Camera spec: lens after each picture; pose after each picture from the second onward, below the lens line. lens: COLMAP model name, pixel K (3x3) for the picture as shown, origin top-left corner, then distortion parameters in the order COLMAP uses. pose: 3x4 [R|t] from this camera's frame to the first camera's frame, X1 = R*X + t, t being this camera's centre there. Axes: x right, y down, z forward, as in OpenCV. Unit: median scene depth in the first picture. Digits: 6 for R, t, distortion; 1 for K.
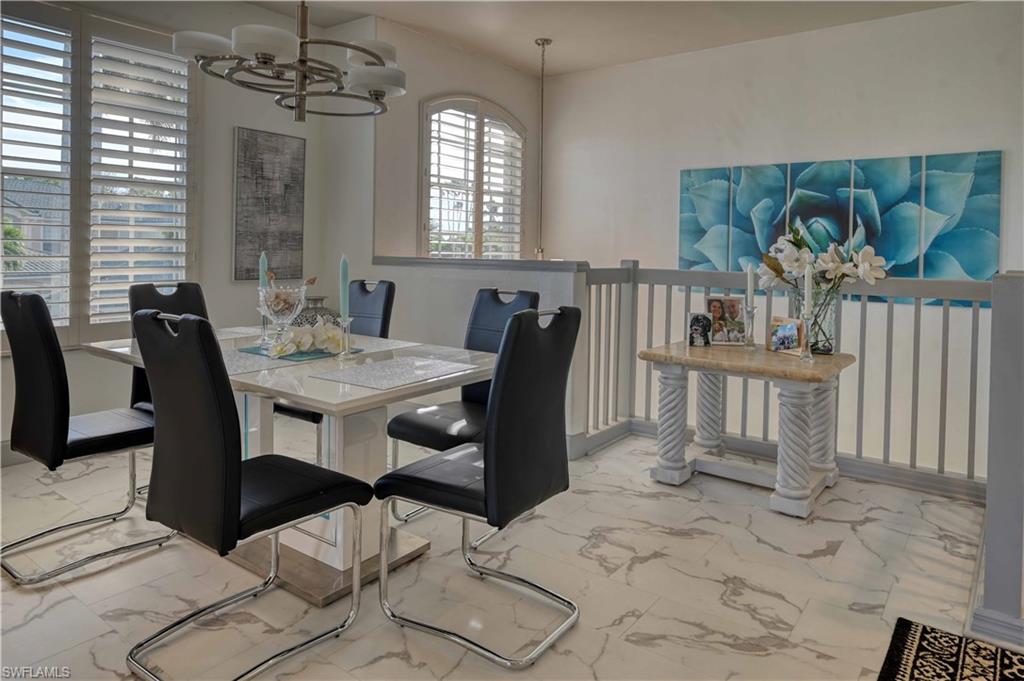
lens RADIAL K [[651.8, 0, 519.1], [0, 651.8, 253.6], [0, 0, 1]] dist [-0.003292, 0.001686]
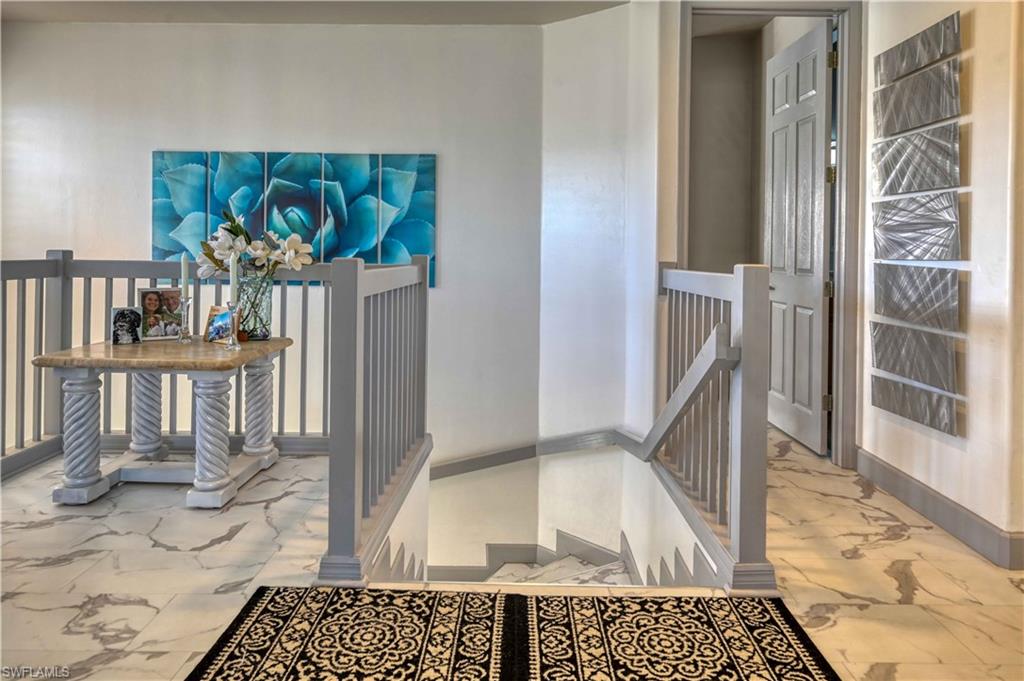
lens RADIAL K [[651.8, 0, 511.4], [0, 651.8, 247.8], [0, 0, 1]] dist [-0.003292, 0.001686]
pose [[0.805082, -0.010217, 0.593075, 0.160810], [0.005576, 0.999938, 0.009657, 0.001937], [-0.593137, -0.004468, 0.805089, -0.047236]]
